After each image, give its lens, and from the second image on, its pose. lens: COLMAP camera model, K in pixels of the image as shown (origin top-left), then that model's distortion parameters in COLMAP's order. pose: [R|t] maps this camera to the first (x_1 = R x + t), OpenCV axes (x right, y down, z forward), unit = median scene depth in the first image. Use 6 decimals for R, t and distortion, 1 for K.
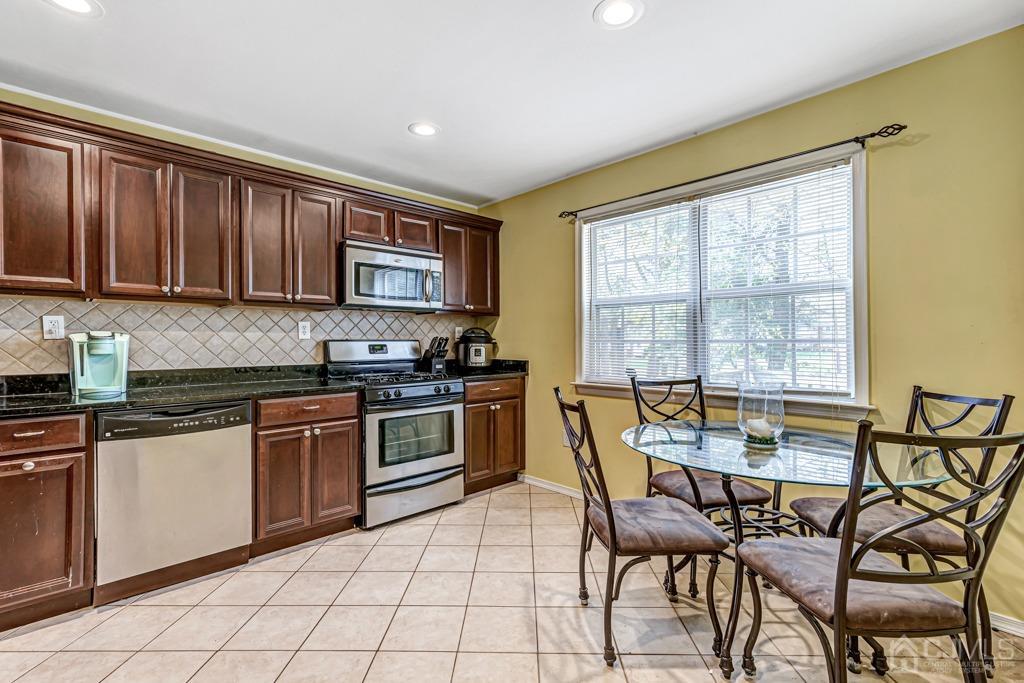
lens RADIAL K [[459.6, 0, 512.0], [0, 459.6, 341.5], [0, 0, 1]] dist [0.002947, 0.000595]
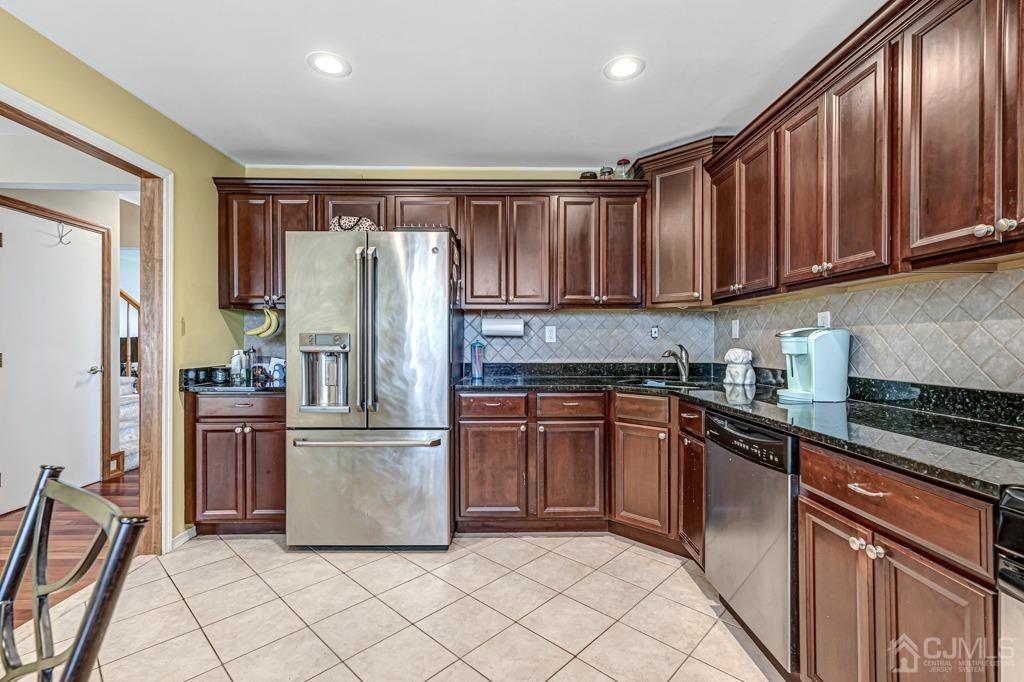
lens RADIAL K [[459.6, 0, 512.0], [0, 459.6, 341.0], [0, 0, 1]] dist [0.002947, 0.000595]
pose [[-0.679930, 0.002489, -0.733273, 0.119504], [0.005369, 0.999984, -0.001584, 0.001031], [0.733258, -0.005014, -0.679932, 1.118691]]
